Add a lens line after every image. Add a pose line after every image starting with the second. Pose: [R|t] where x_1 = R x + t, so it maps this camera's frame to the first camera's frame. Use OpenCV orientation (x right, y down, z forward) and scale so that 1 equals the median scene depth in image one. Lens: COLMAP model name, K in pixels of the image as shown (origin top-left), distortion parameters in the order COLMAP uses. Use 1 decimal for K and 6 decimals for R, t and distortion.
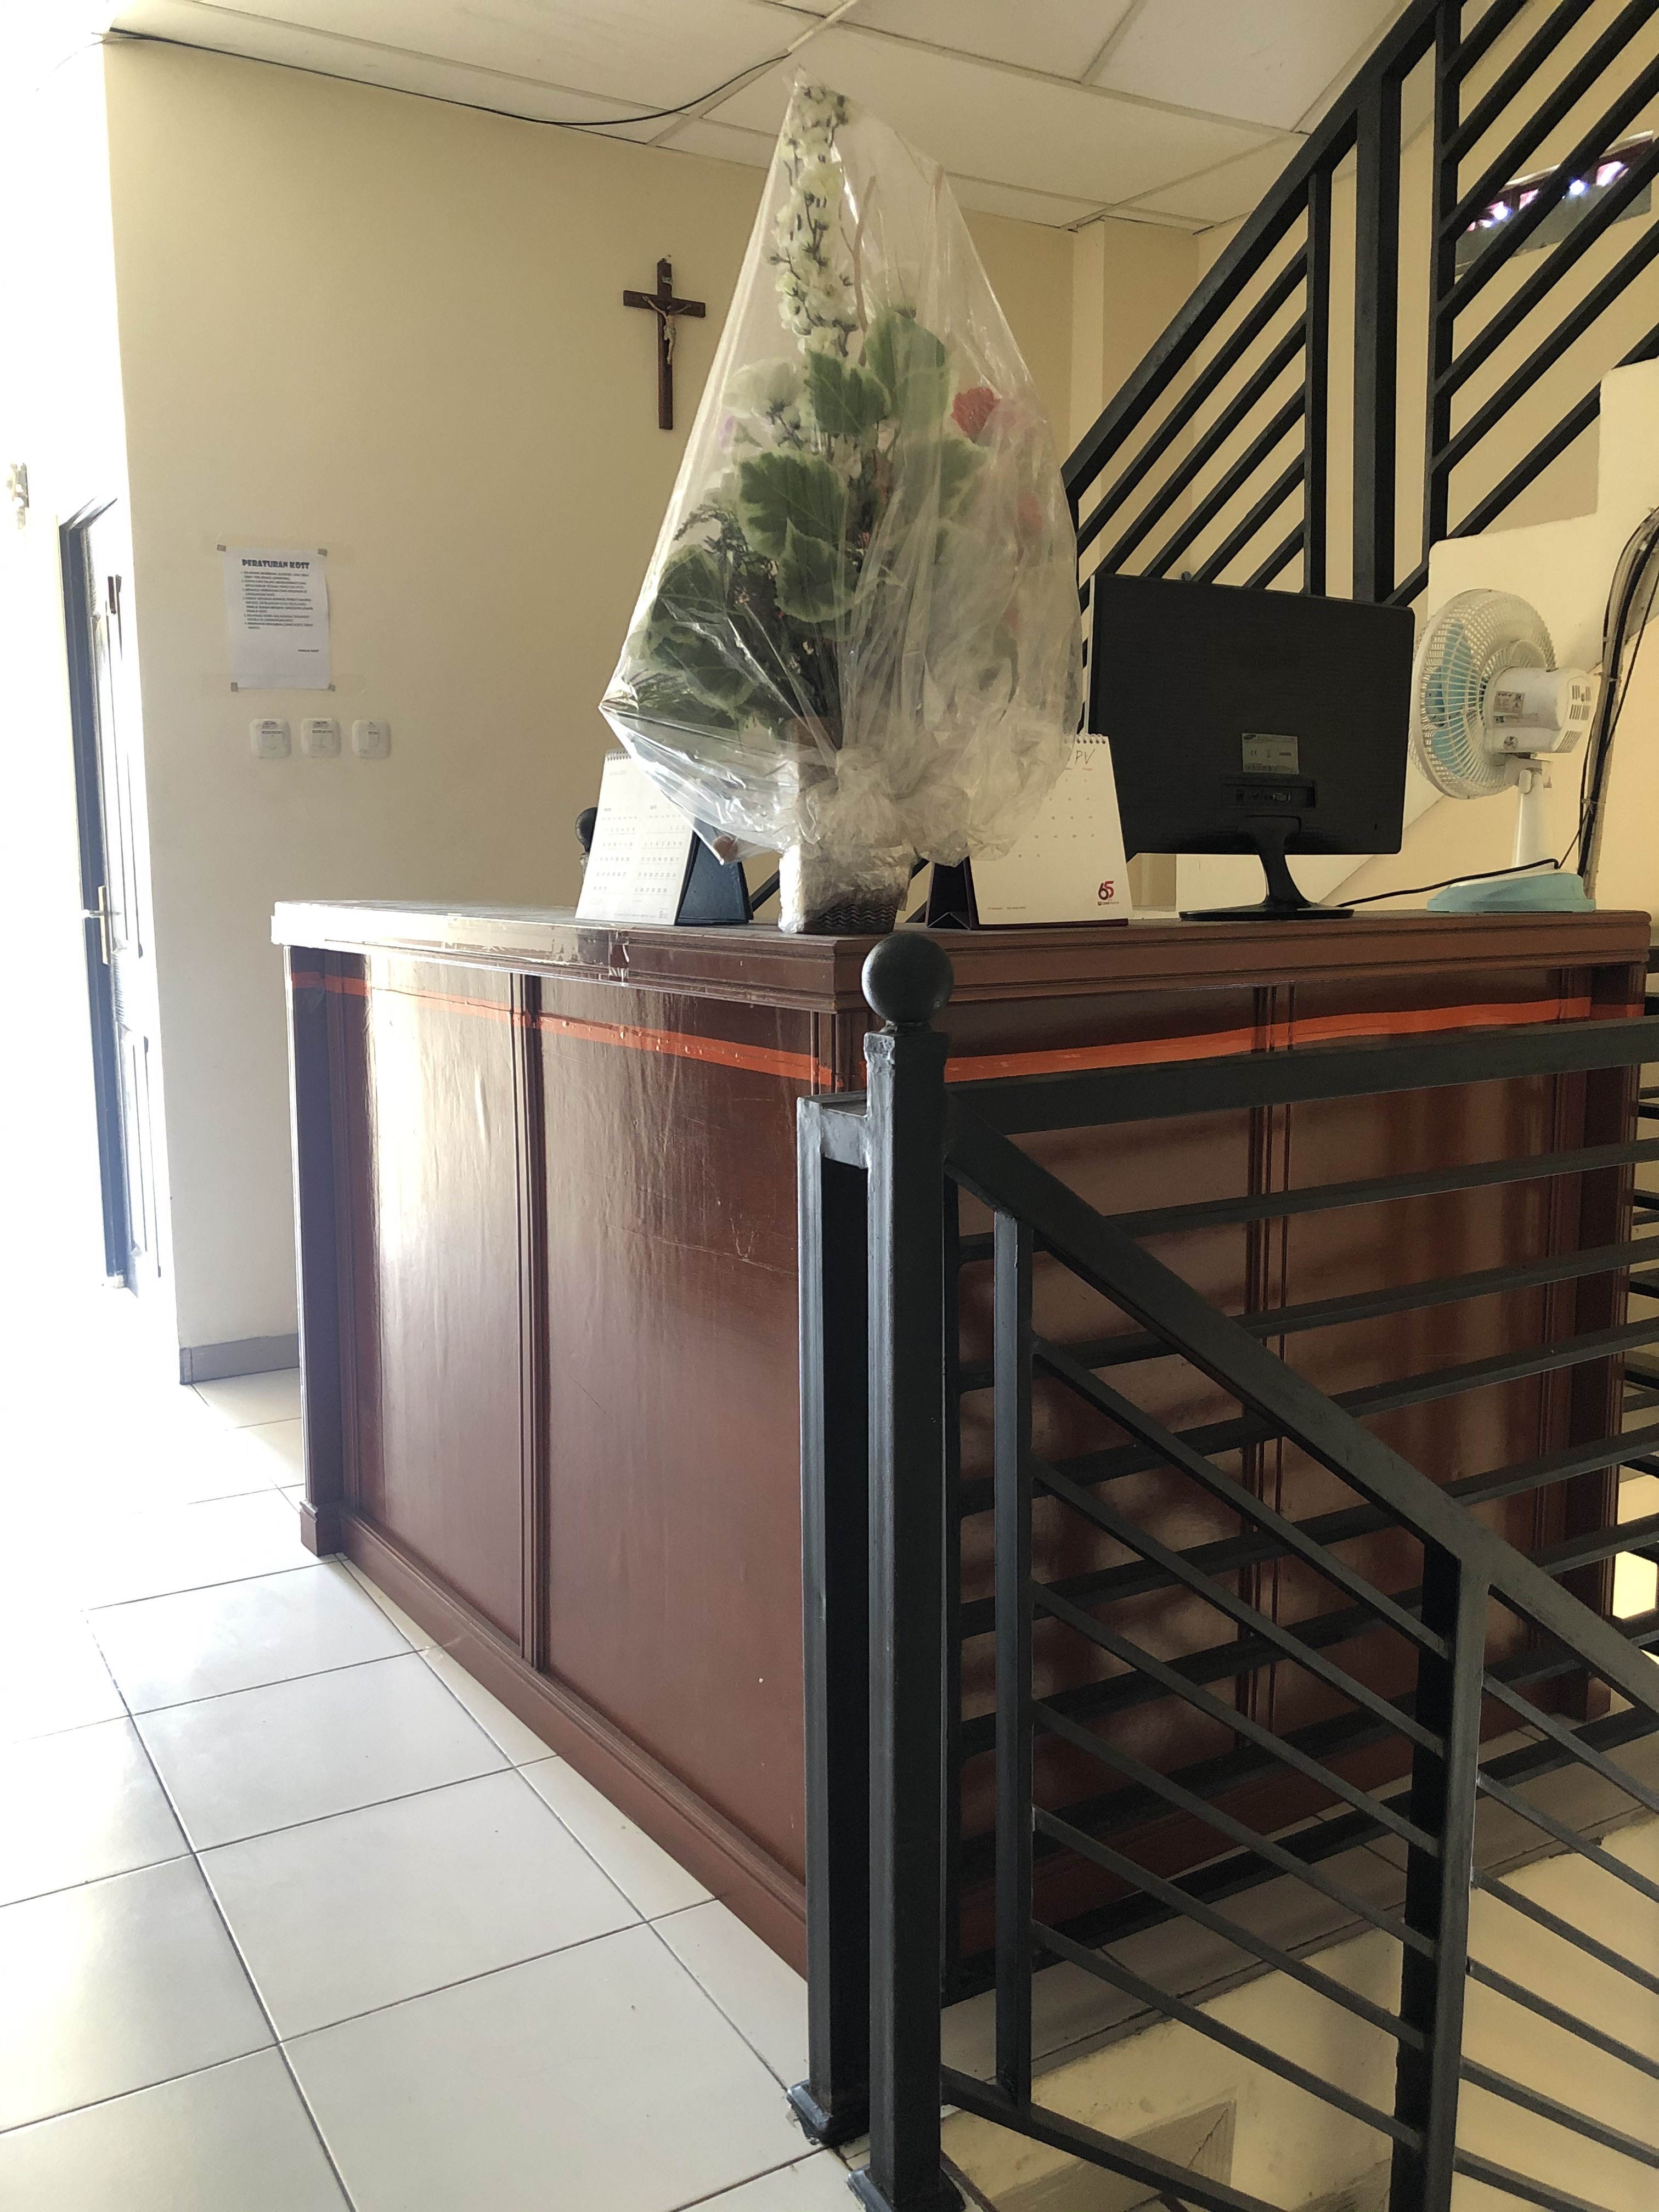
lens RADIAL K [[1826.8, 0, 831.1], [0, 1826.8, 1092.7], [0, 0, 1]] dist [0.029693, -0.028445]
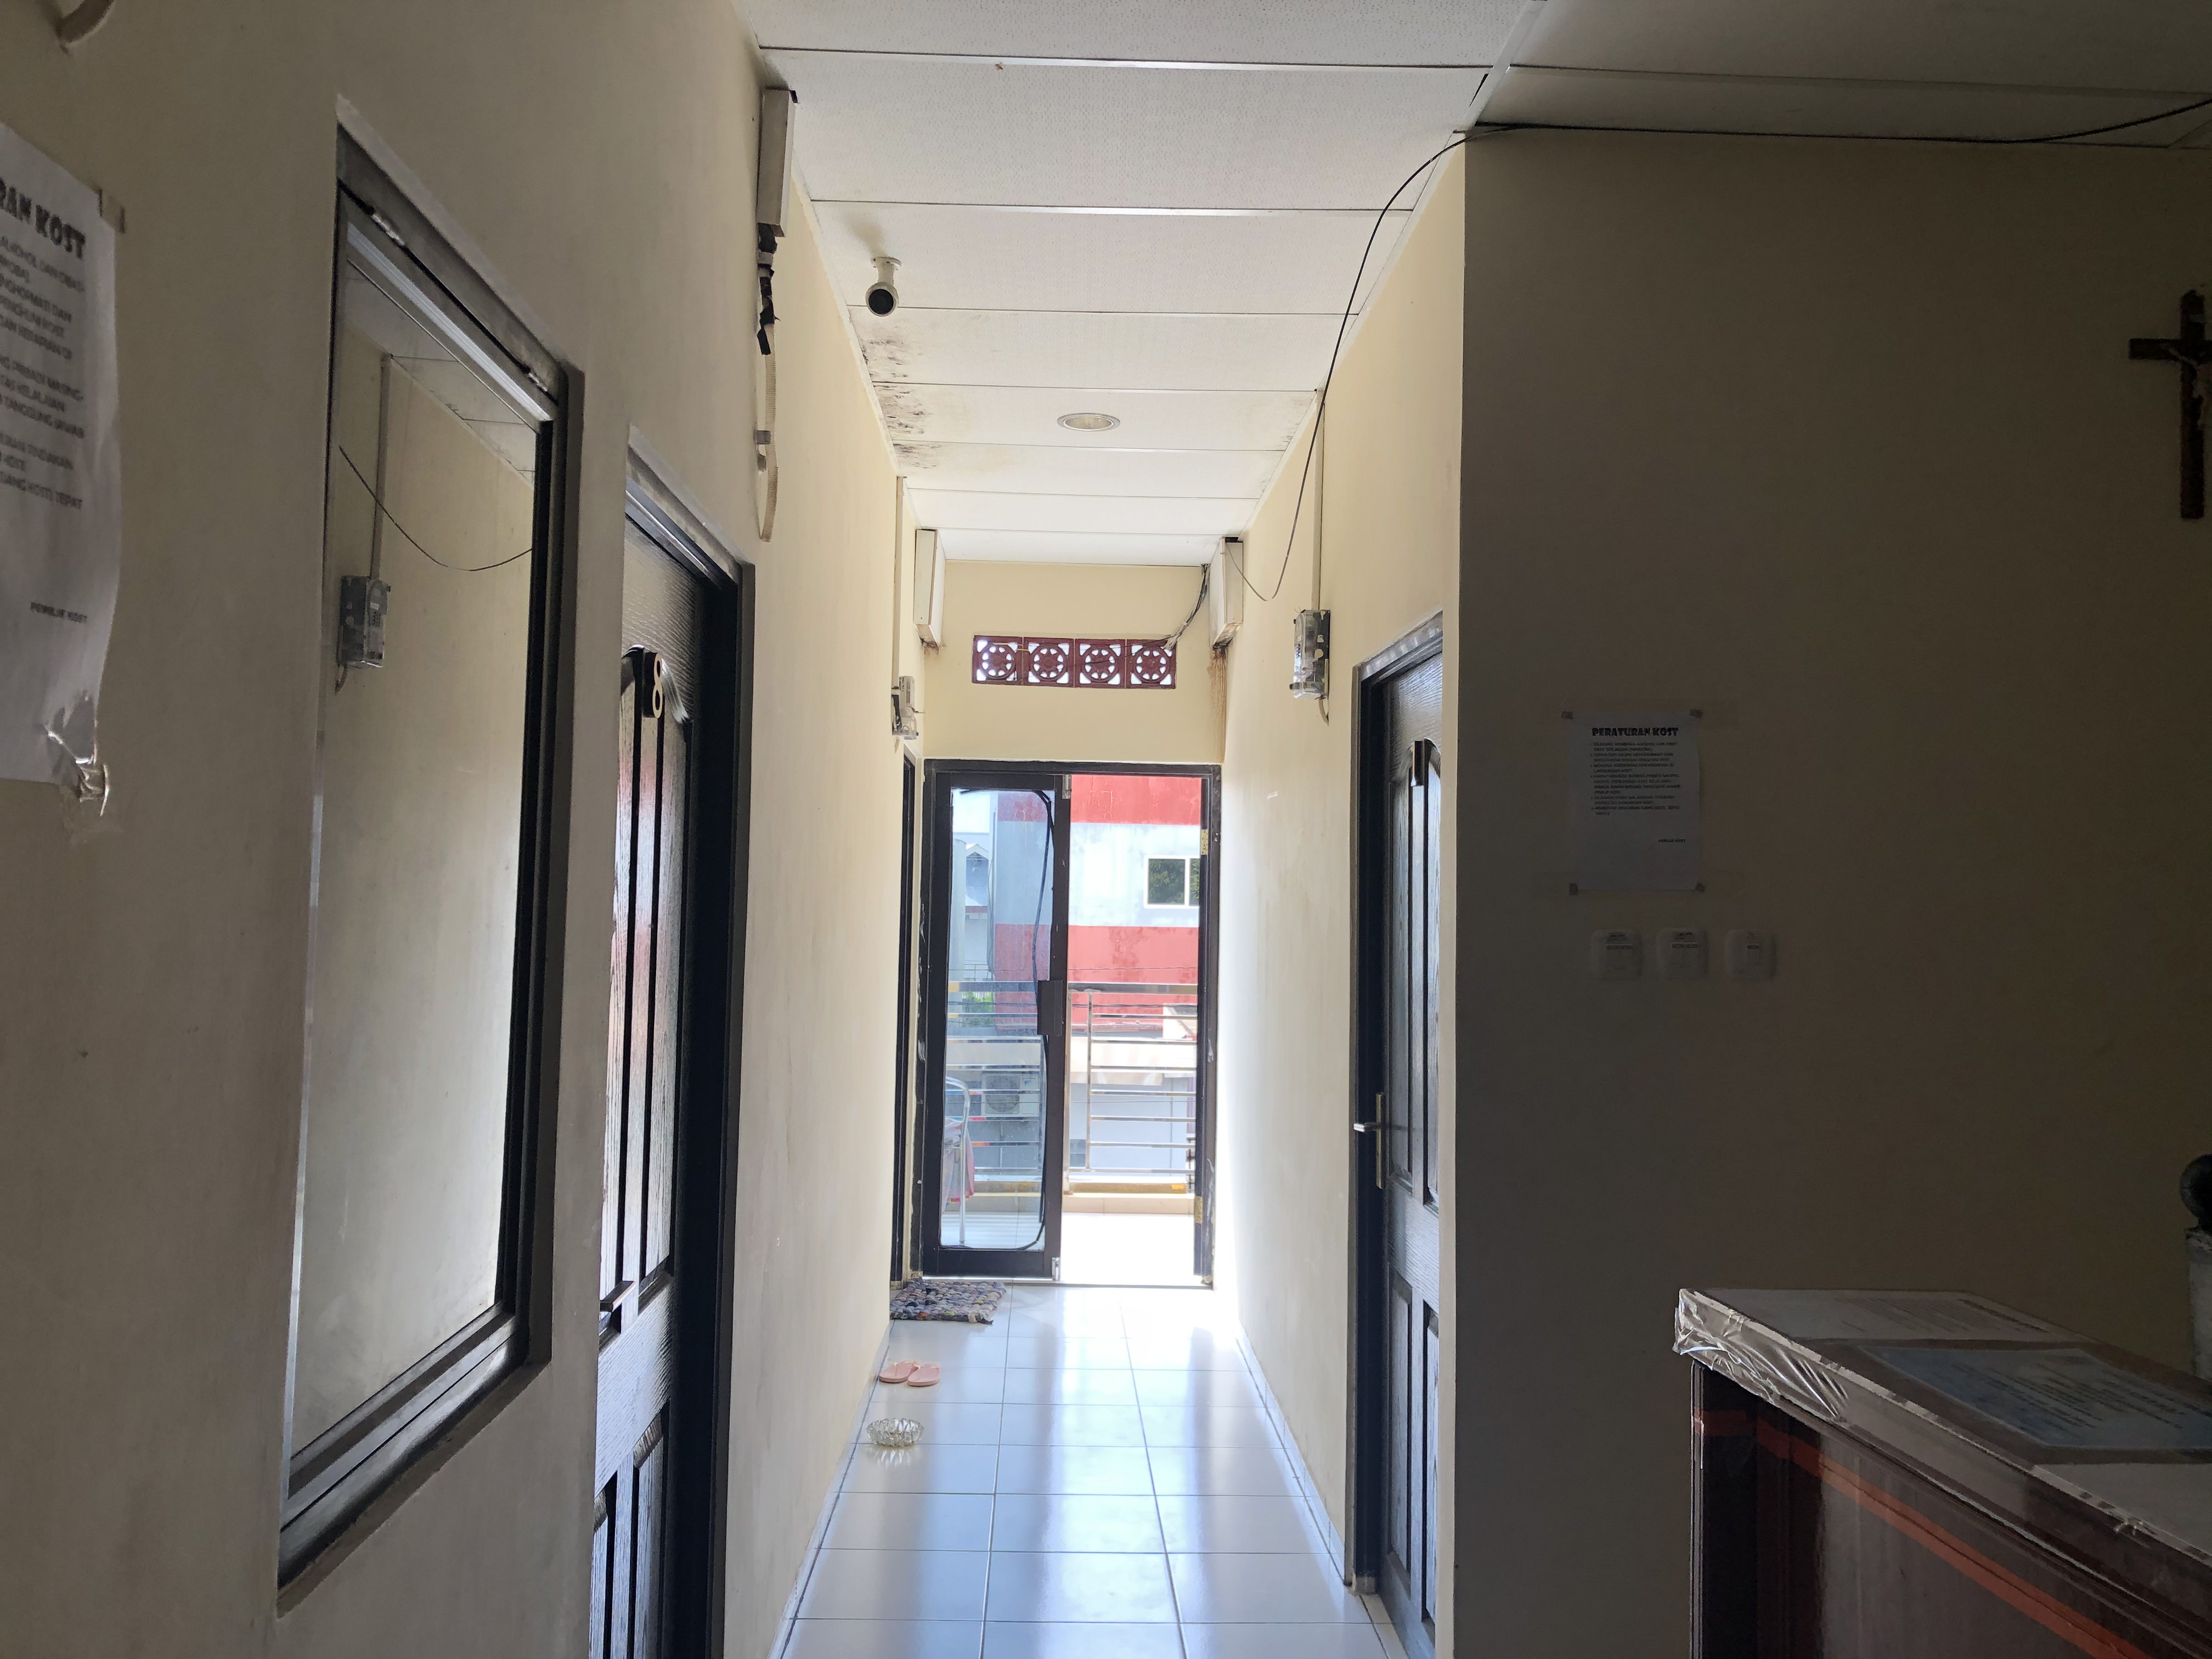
lens RADIAL K [[1826.8, 0, 1109.0], [0, 1826.8, 828.1], [0, 0, 1]] dist [0.029693, -0.028445]
pose [[0.877212, -0.000134, -0.480103, -0.124417], [-0.085491, 0.983975, -0.156478, -0.106663], [0.472430, 0.178308, 0.863143, 0.234128]]
